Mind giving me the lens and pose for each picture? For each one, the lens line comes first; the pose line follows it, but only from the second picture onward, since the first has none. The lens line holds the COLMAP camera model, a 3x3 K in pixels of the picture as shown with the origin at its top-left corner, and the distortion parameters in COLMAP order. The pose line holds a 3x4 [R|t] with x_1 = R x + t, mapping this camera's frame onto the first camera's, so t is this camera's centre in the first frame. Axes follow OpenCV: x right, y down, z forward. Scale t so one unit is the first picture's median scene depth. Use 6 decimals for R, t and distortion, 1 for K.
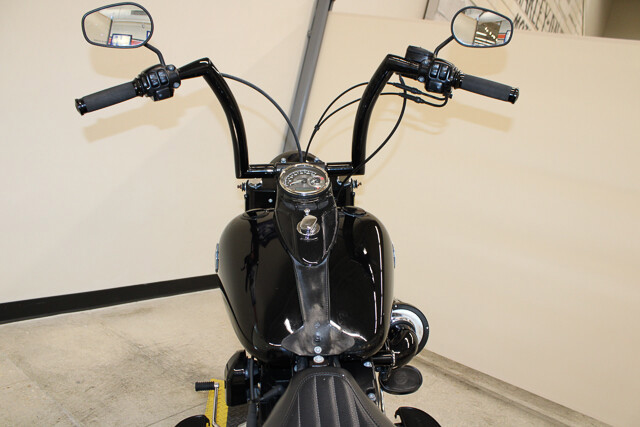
lens RADIAL K [[524.4, 0, 320.0], [0, 524.4, 213.5], [0, 0, 1]] dist [-0.163439, 0.138693]
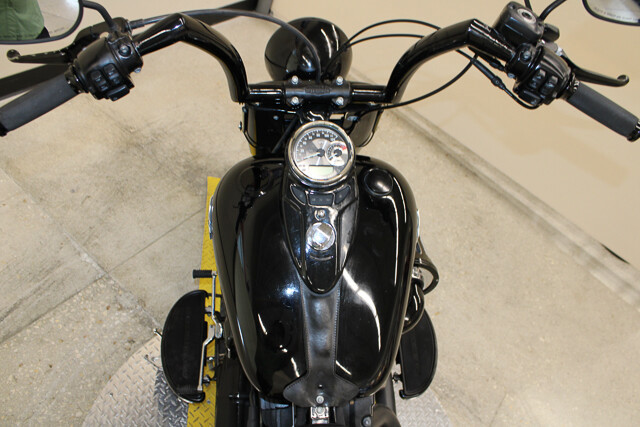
lens RADIAL K [[524.4, 0, 320.0], [0, 524.4, 213.5], [0, 0, 1]] dist [-0.163439, 0.138693]
pose [[0.995692, 0.086680, 0.032911, -0.029059], [-0.088090, 0.773652, 0.627457, -0.281247], [0.028927, -0.627653, 0.777955, 0.208942]]
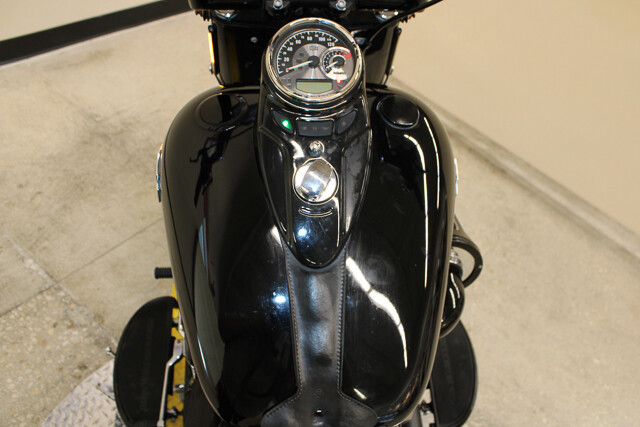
lens RADIAL K [[553.9, 0, 320.0], [0, 553.9, 213.5], [0, 0, 1]] dist [-0.148279, 0.128266]
pose [[0.997502, 0.068397, 0.017667, -0.013828], [-0.065824, 0.809149, 0.583905, -0.154173], [0.025642, -0.583609, 0.811630, 0.279809]]
